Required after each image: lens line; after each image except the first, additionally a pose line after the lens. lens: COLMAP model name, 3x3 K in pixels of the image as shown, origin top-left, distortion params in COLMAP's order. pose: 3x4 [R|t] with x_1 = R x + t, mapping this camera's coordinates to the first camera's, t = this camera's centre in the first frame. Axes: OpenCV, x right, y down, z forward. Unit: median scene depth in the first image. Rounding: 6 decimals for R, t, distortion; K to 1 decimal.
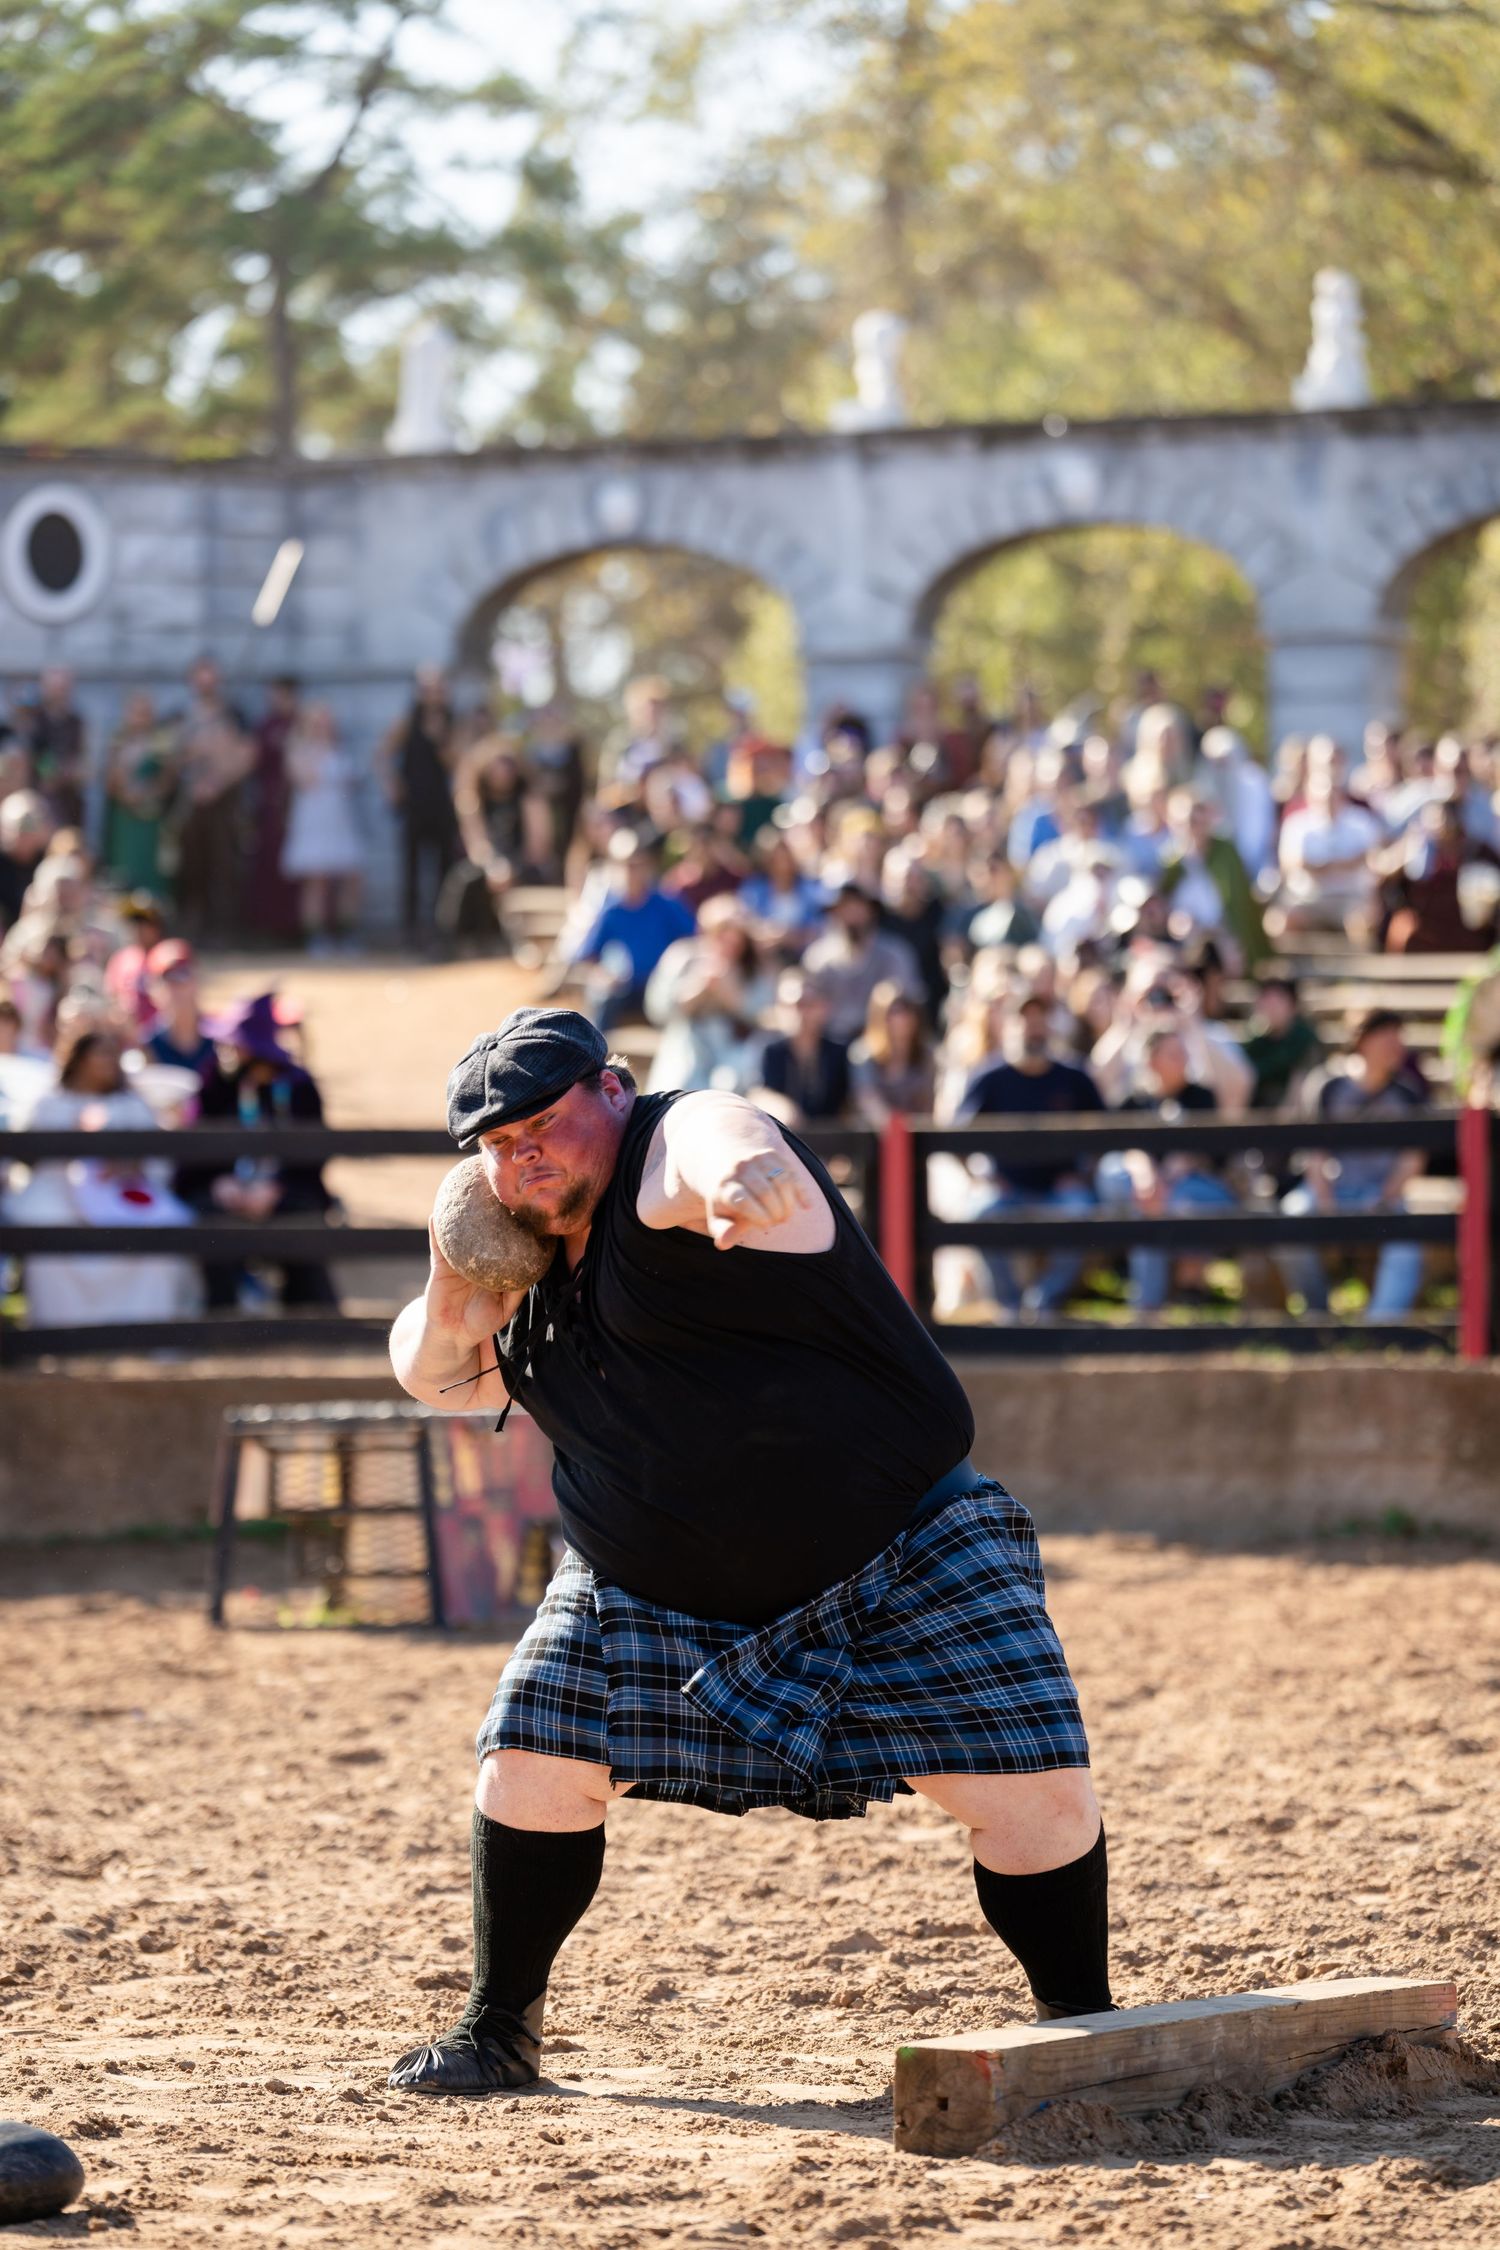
lens RADIAL K [[8446.0, 0, 715.3], [0, 8446.0, 1126.3], [0, 0, 1]] dist [-0.063885, 3.292709]
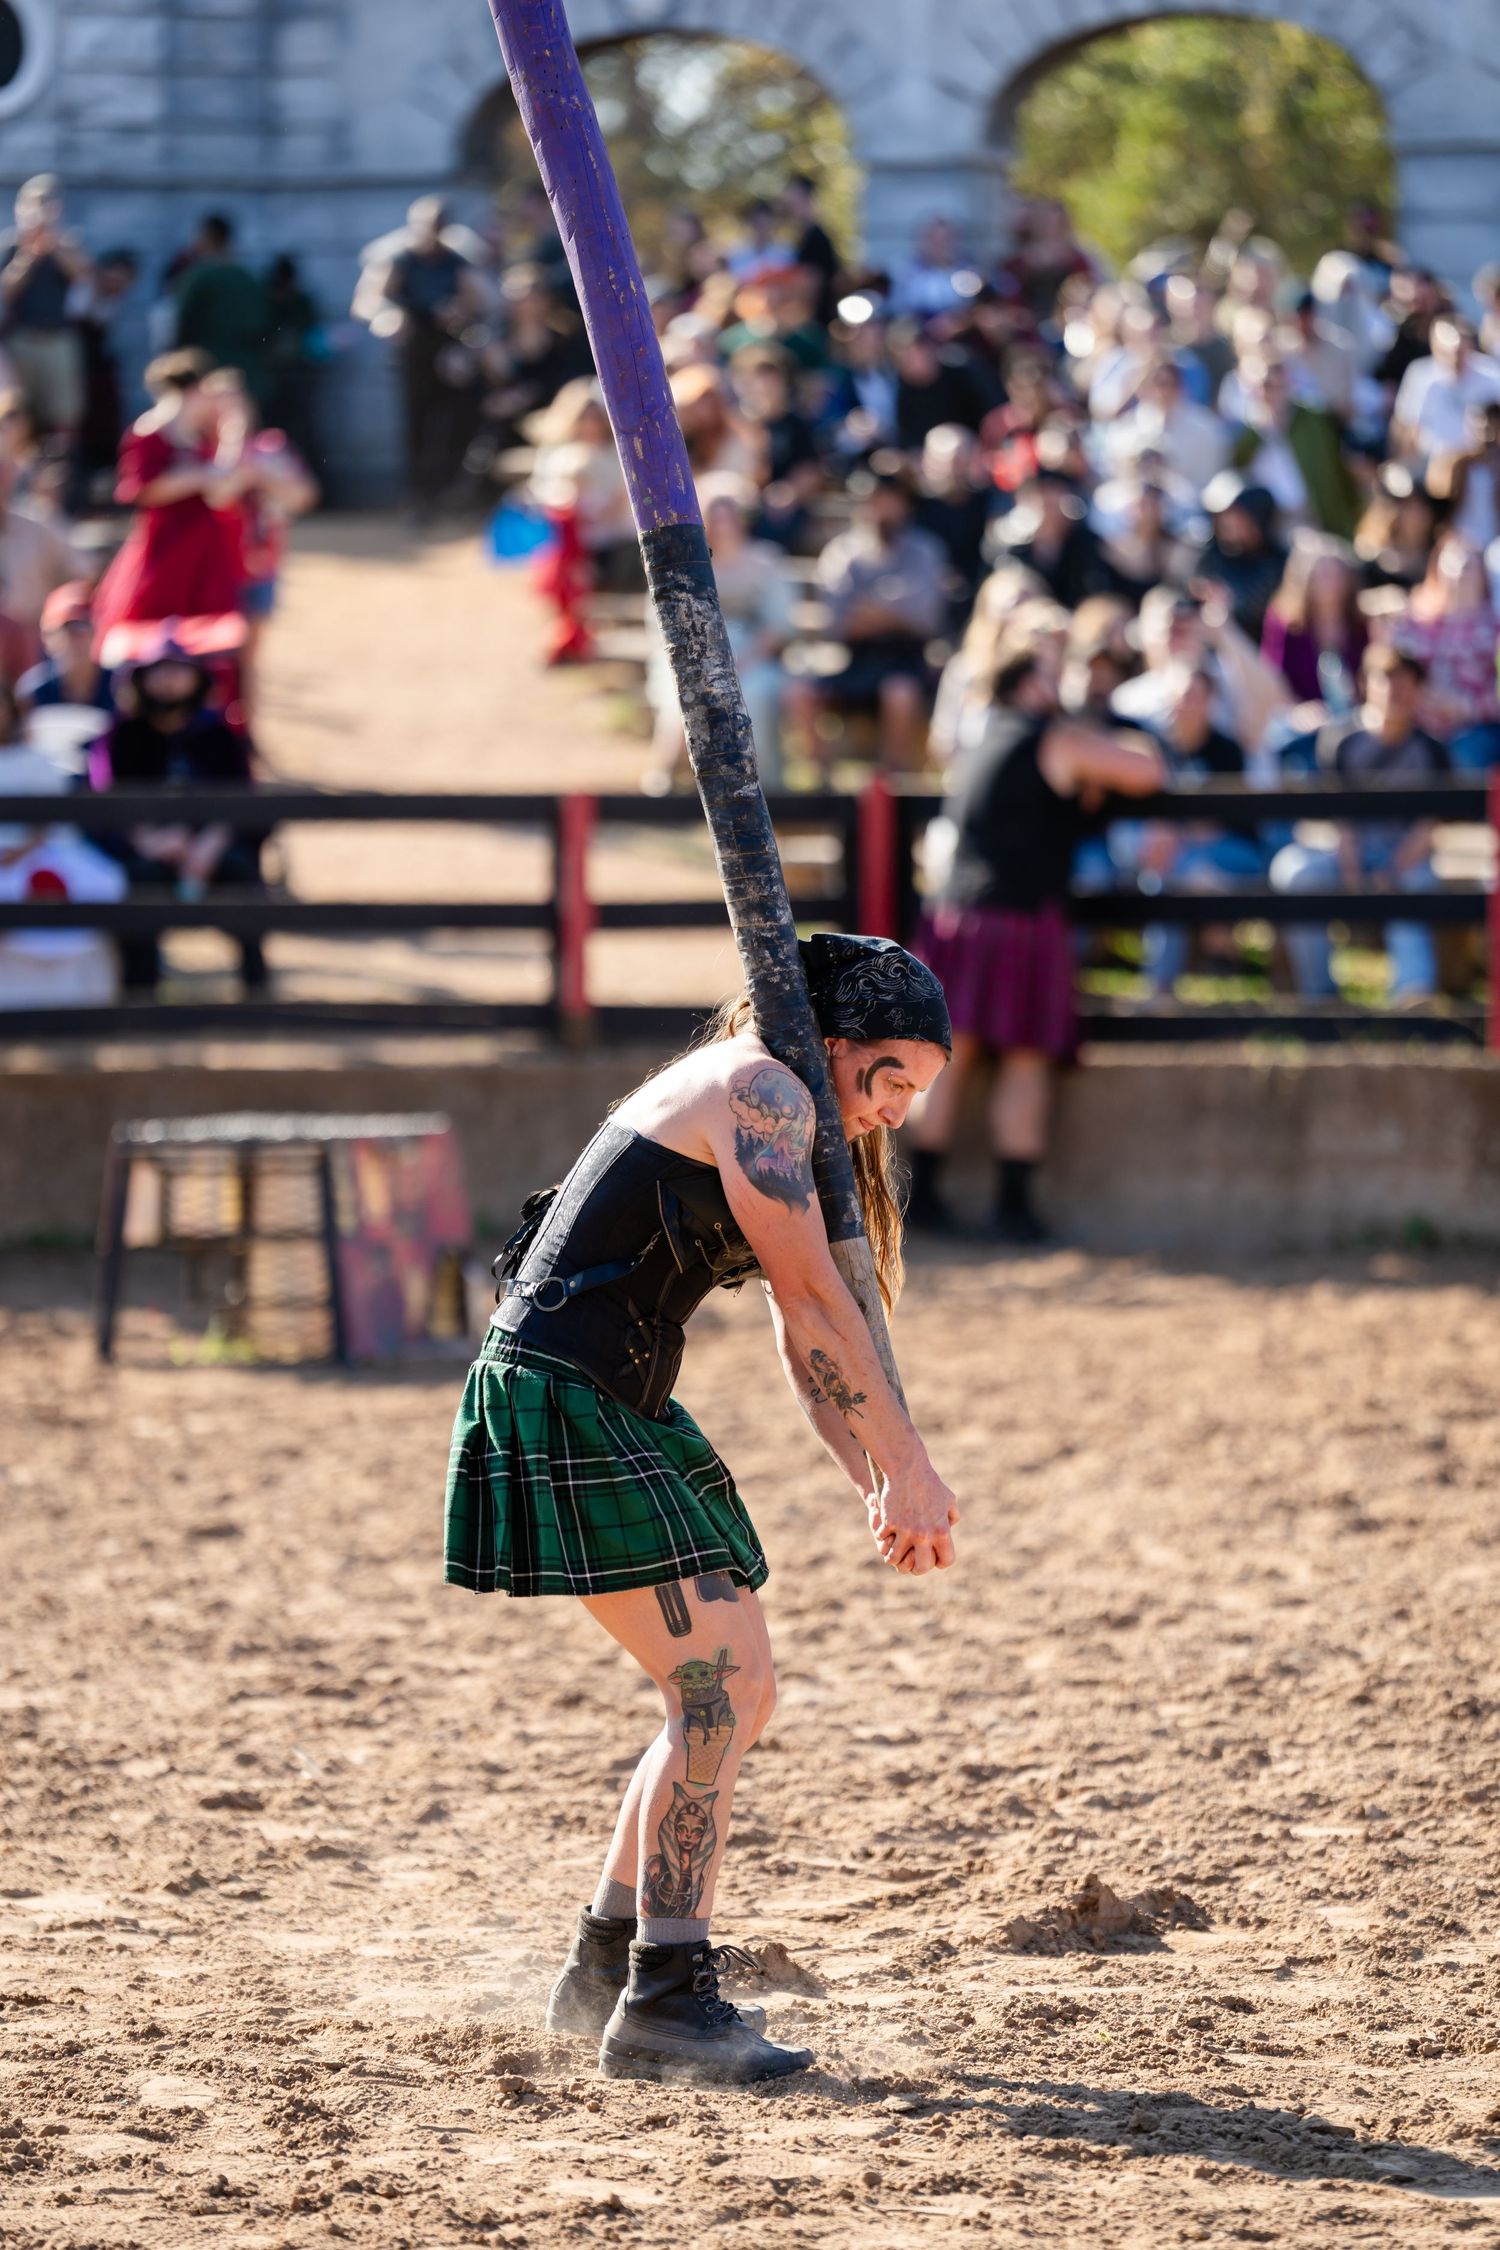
lens RADIAL K [[10541.8, 0, 857.5], [0, 10541.8, 1123.8], [0, 0, 1]] dist [-0.011241, 3.369345]
pose [[0.999994, 0.002348, -0.002607, 0.039859], [-0.002212, 0.998693, 0.051061, -0.039066], [0.002723, -0.051055, 0.998692, -0.232323]]
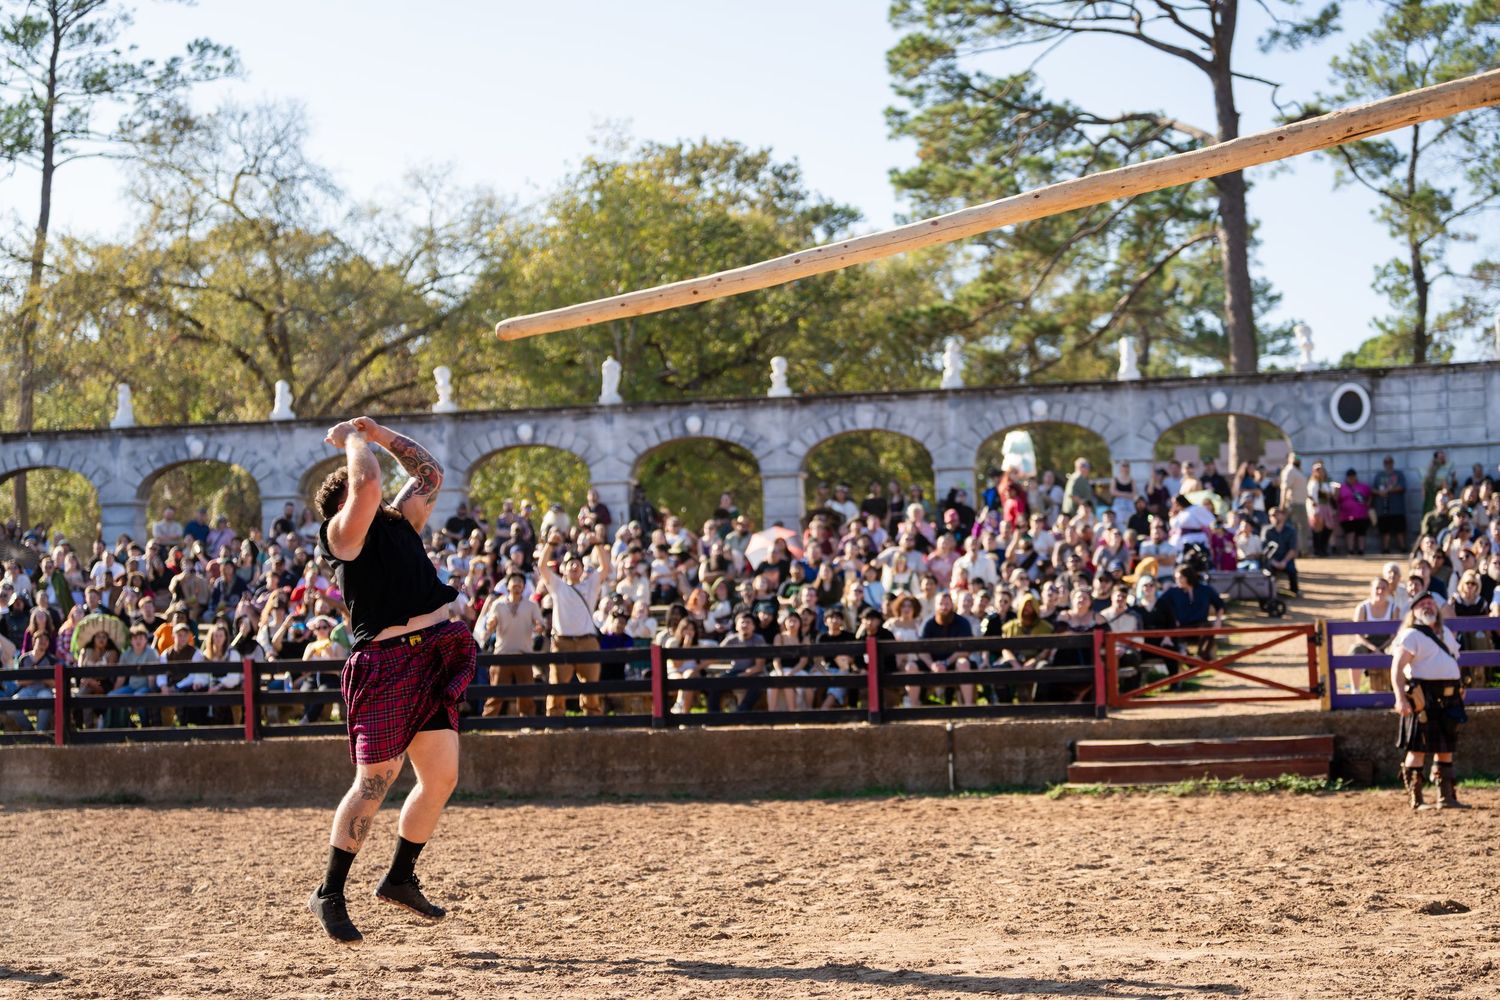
lens RADIAL K [[3059.2, 0, 722.4], [0, 3059.2, 501.1], [0, 0, 1]] dist [0.038775, -0.135290]
pose [[0.978280, -0.006392, 0.207191, 0.164571], [0.016975, 0.998638, -0.049342, -0.004919], [-0.206593, 0.051788, 0.977055, -0.319483]]
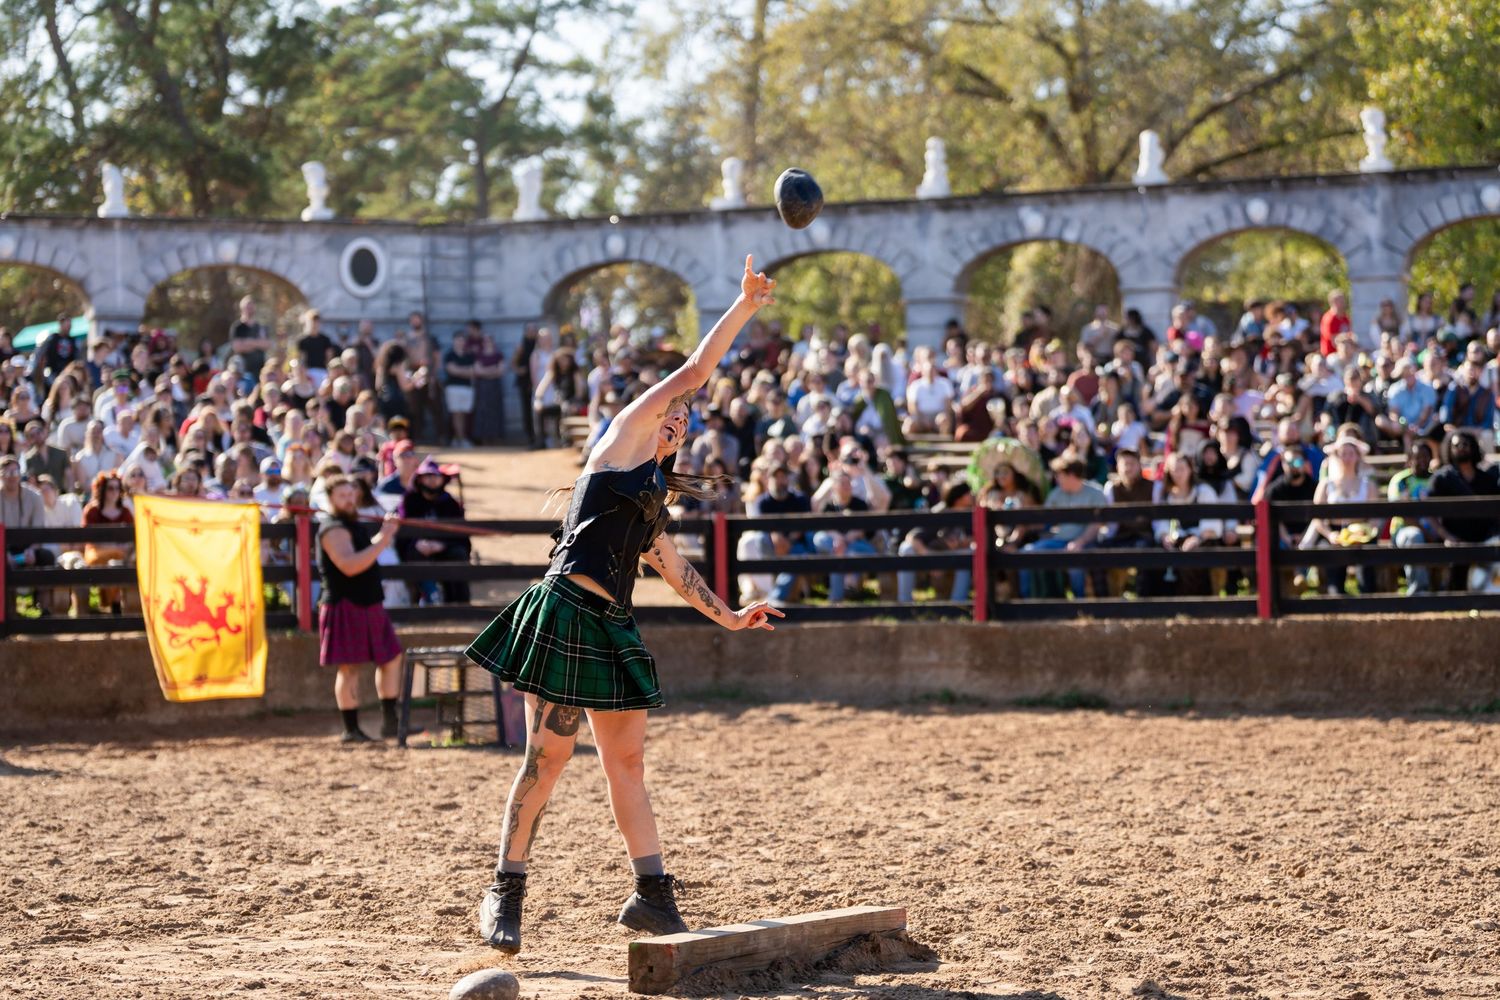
lens RADIAL K [[3720.1, 0, 750.0], [0, 3720.1, 500.0], [0, 0, 1]] dist [0.038758, -0.232491]
pose [[0.999847, -0.008243, 0.015421, 0.025260], [0.008346, 0.999943, -0.006639, 0.003222], [-0.015365, 0.006767, 0.999859, 0.045368]]
